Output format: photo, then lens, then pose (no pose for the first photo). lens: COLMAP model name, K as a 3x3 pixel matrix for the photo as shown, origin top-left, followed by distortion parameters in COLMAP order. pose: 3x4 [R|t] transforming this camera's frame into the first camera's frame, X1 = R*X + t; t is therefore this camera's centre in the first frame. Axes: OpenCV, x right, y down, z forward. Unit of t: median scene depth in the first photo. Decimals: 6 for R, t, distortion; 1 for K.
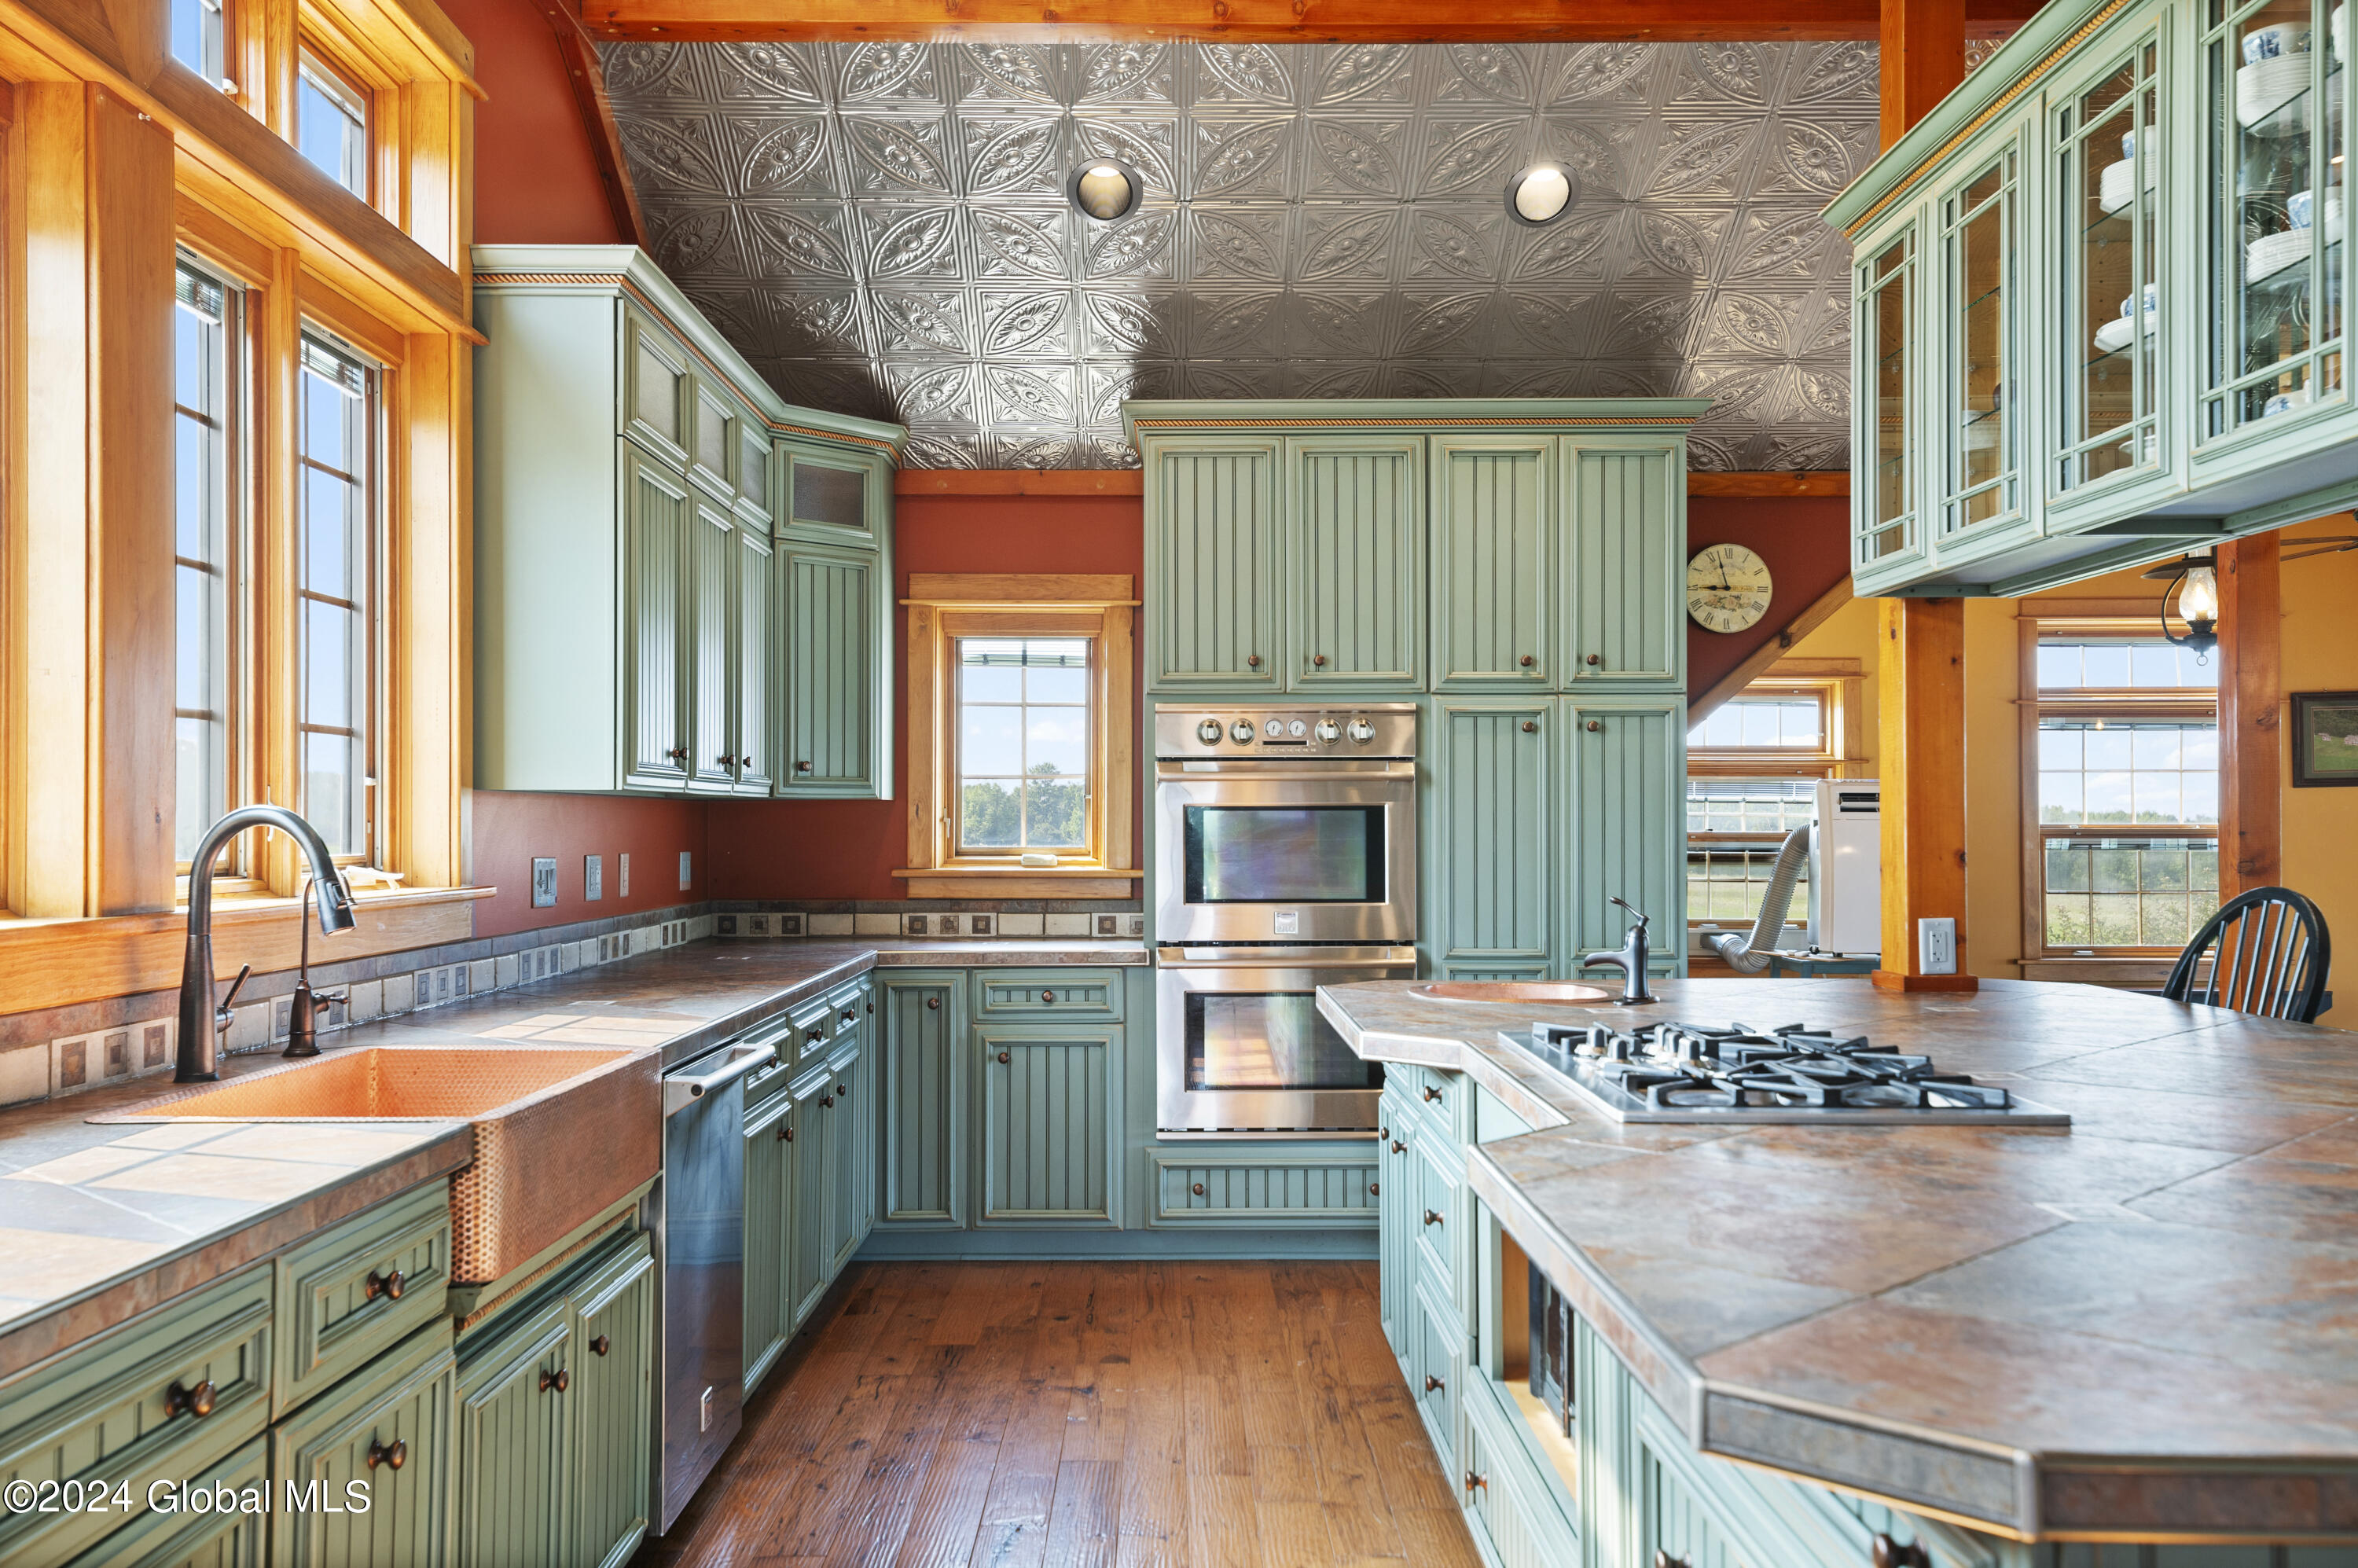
lens RADIAL K [[1963.9, 0, 1160.6], [0, 1963.9, 790.3], [0, 0, 1]] dist [0.045193, 0.003470]
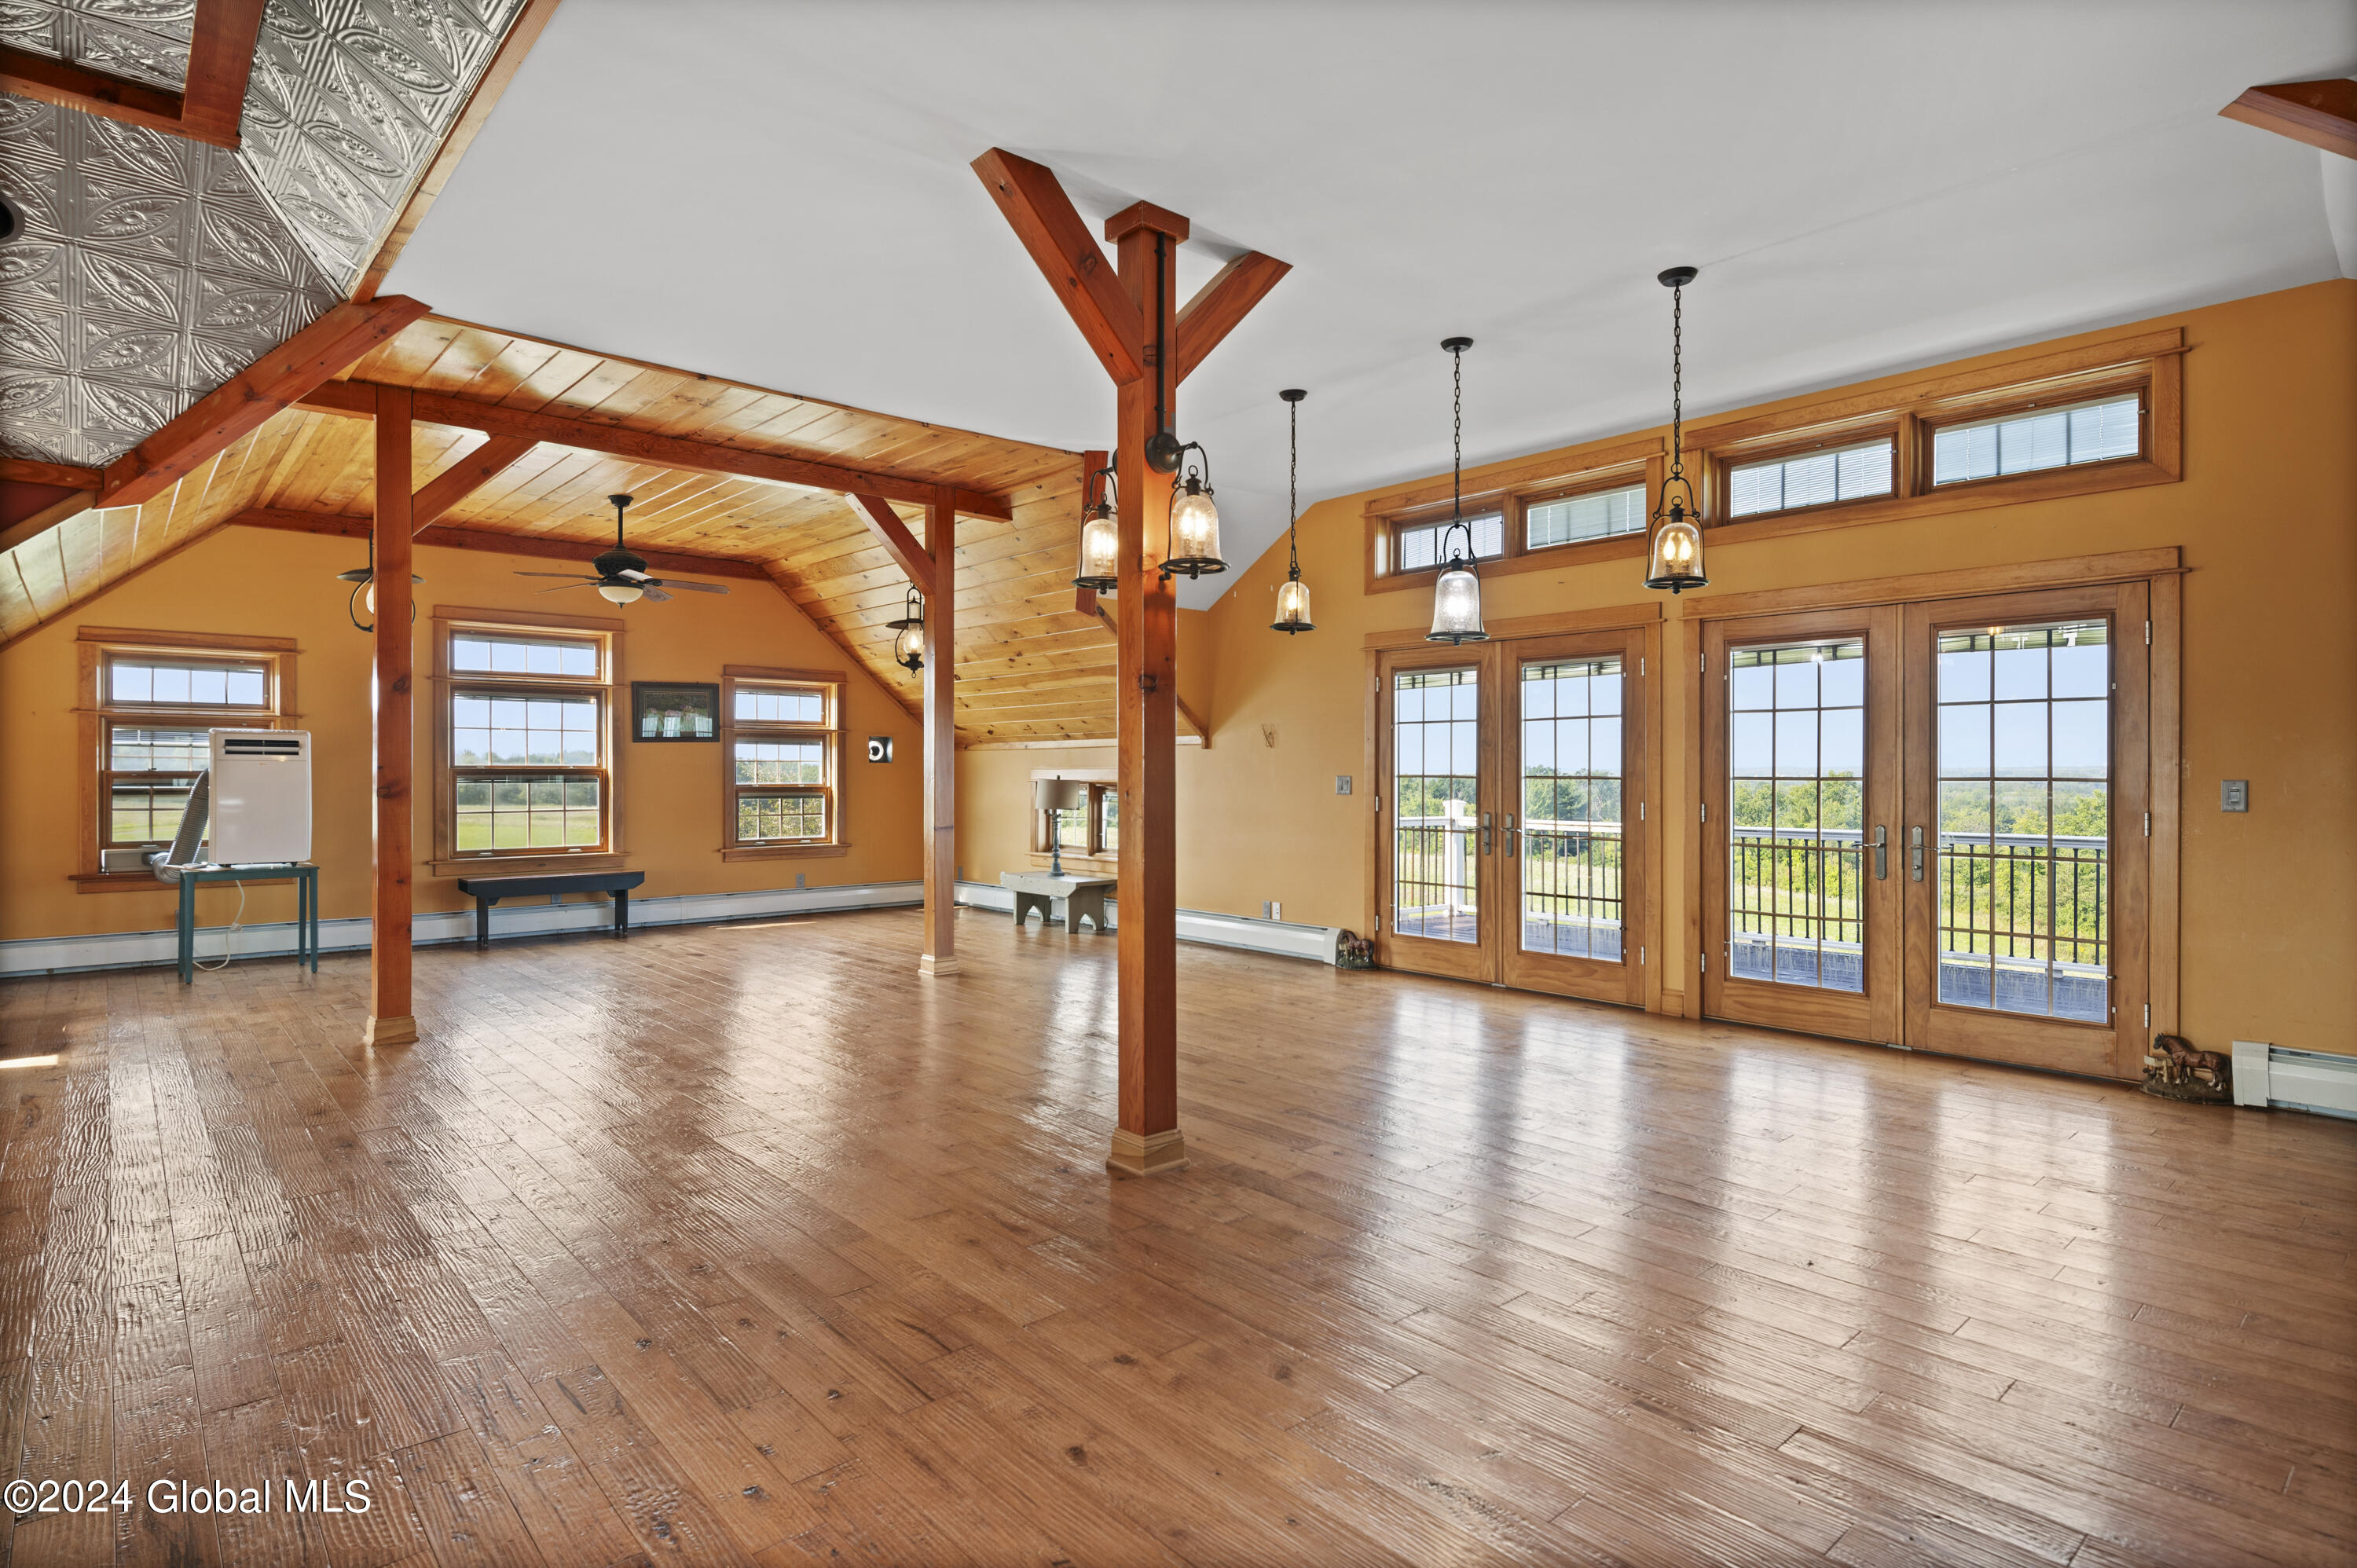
lens RADIAL K [[1208.3, 0, 1190.6], [0, 1208.3, 772.8], [0, 0, 1]] dist [0.000550, -0.004771]
pose [[0.750949, 0.000331, 0.660360, 0.673446], [-0.012501, 0.999828, 0.013714, 0.010311], [-0.660242, -0.018554, 0.750824, -0.008354]]
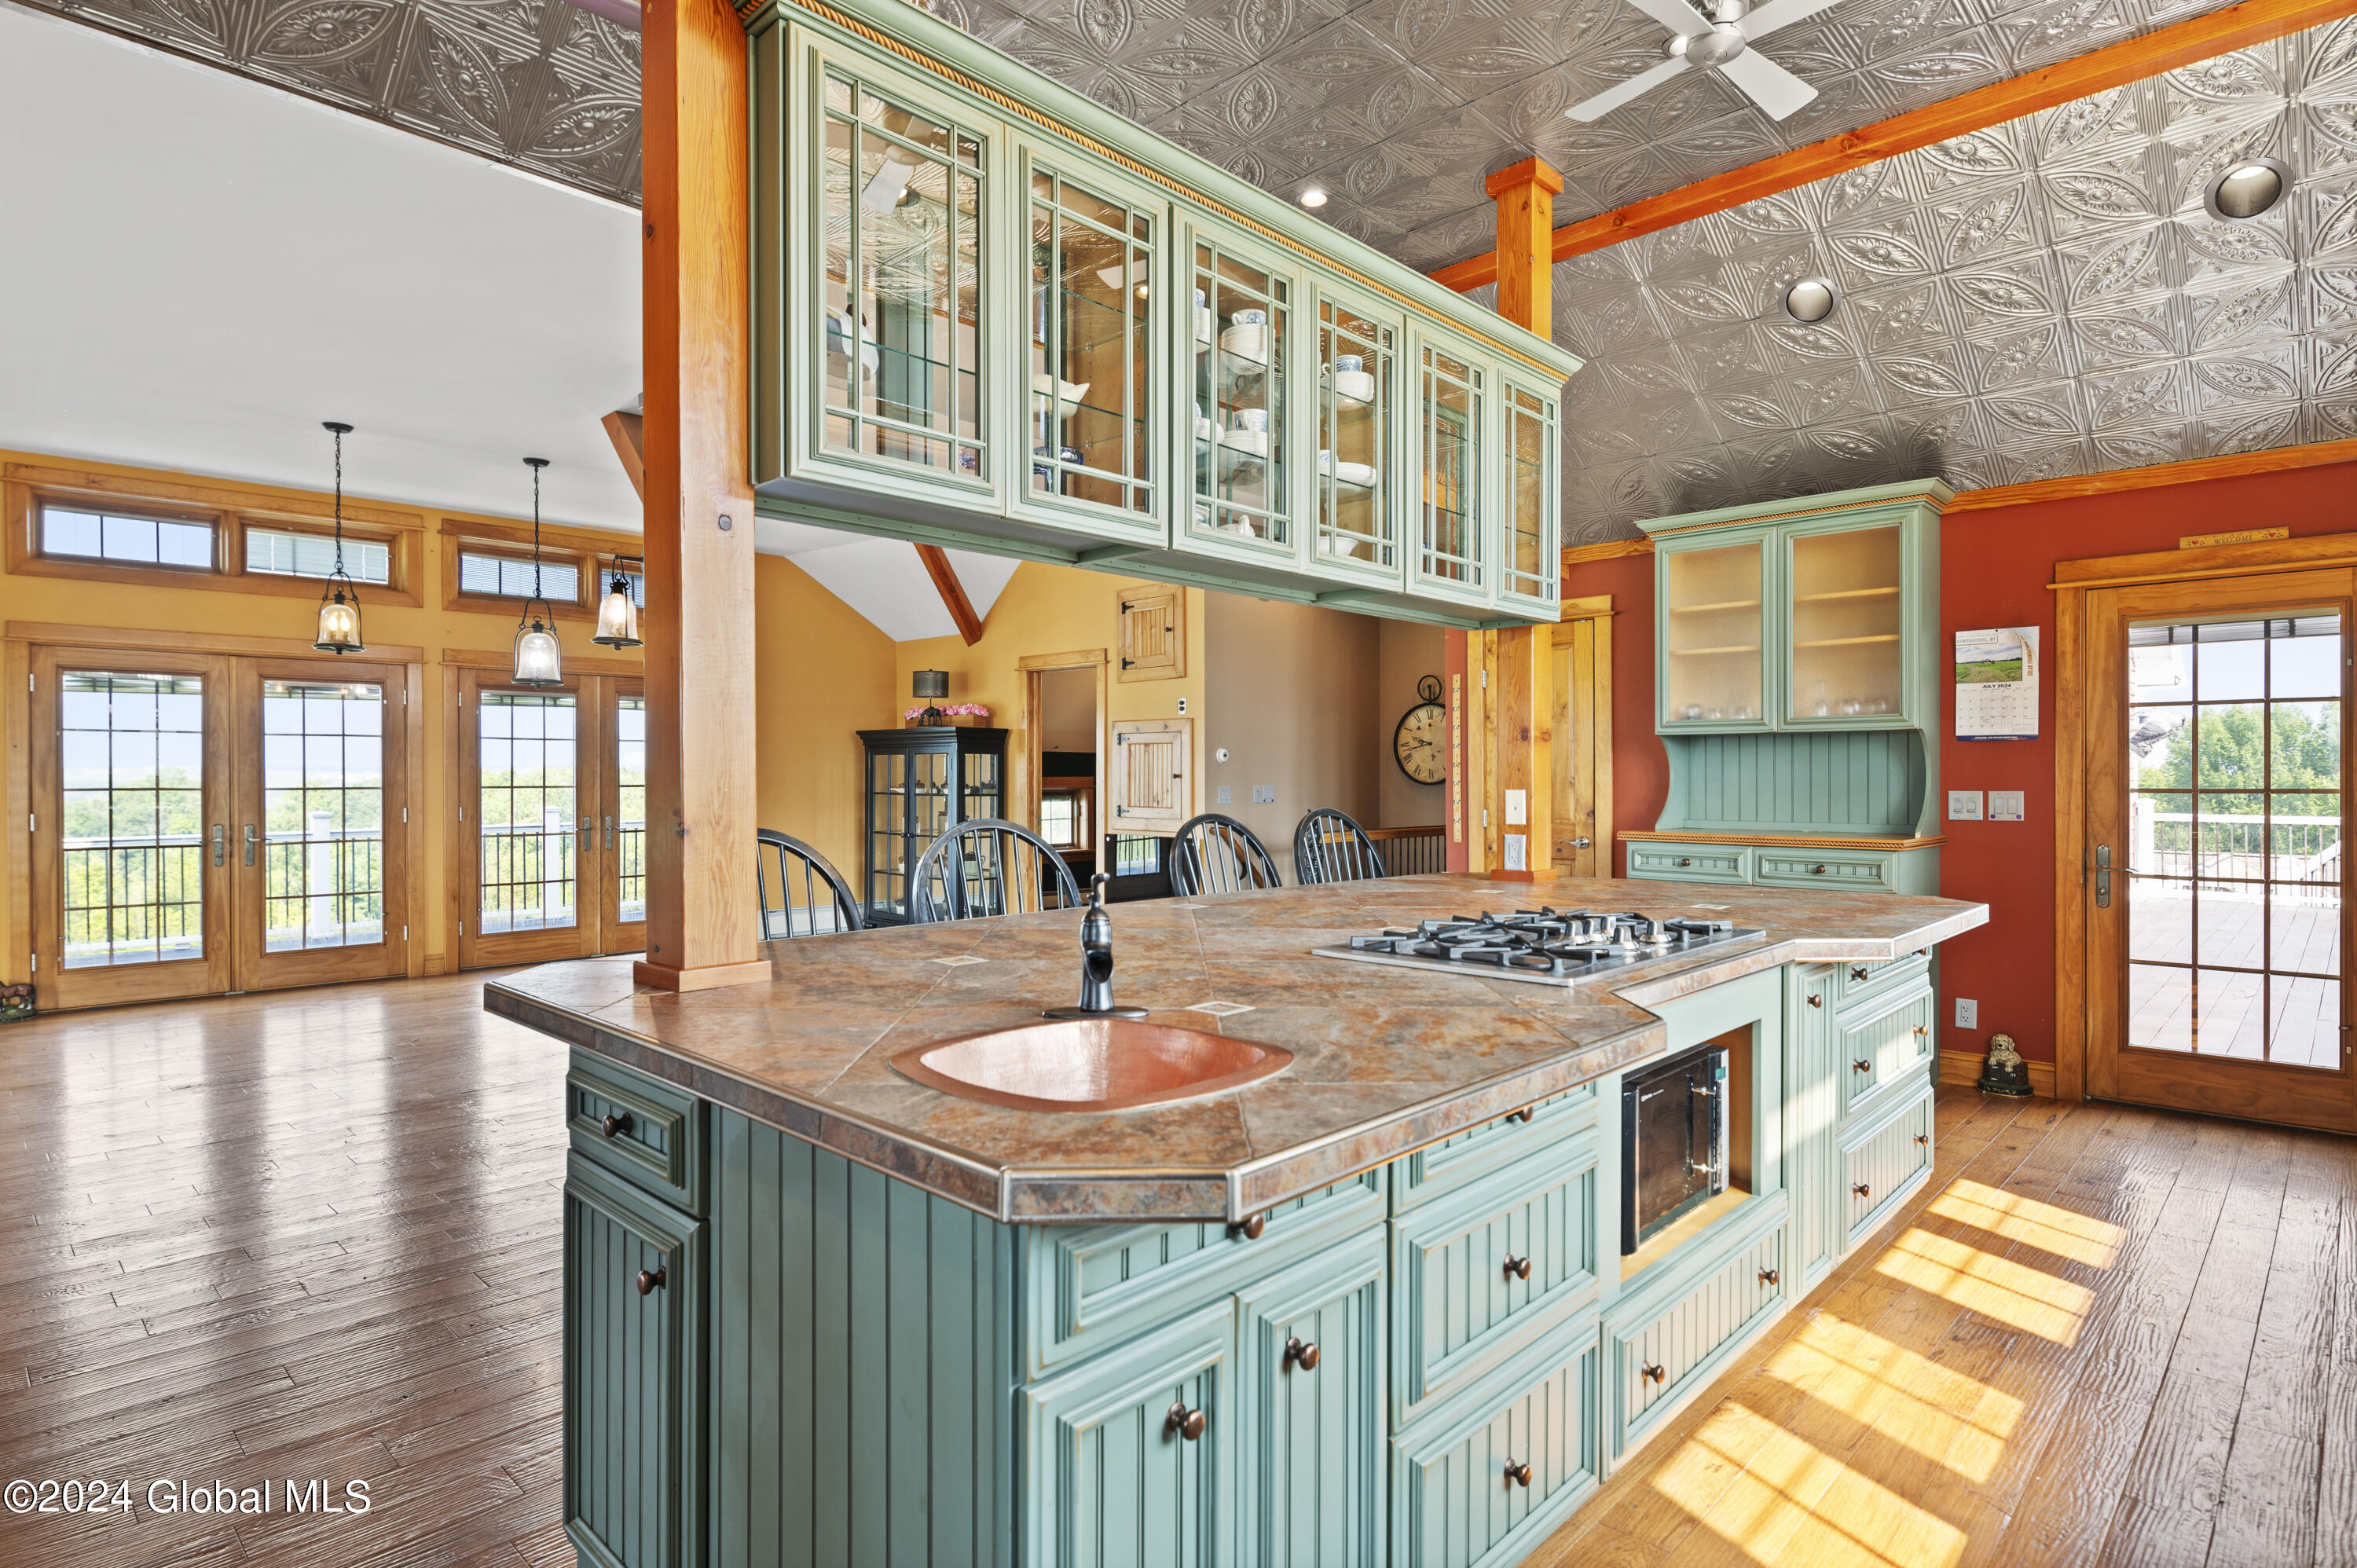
lens RADIAL K [[1208.3, 0, 1183.3], [0, 1208.3, 748.7], [0, 0, 1]] dist [0.000550, -0.004771]
pose [[-0.711571, 0.019613, 0.702340, -0.080008], [-0.006594, 0.999380, -0.034590, 0.027292], [-0.702583, -0.029244, -0.711000, 1.267198]]
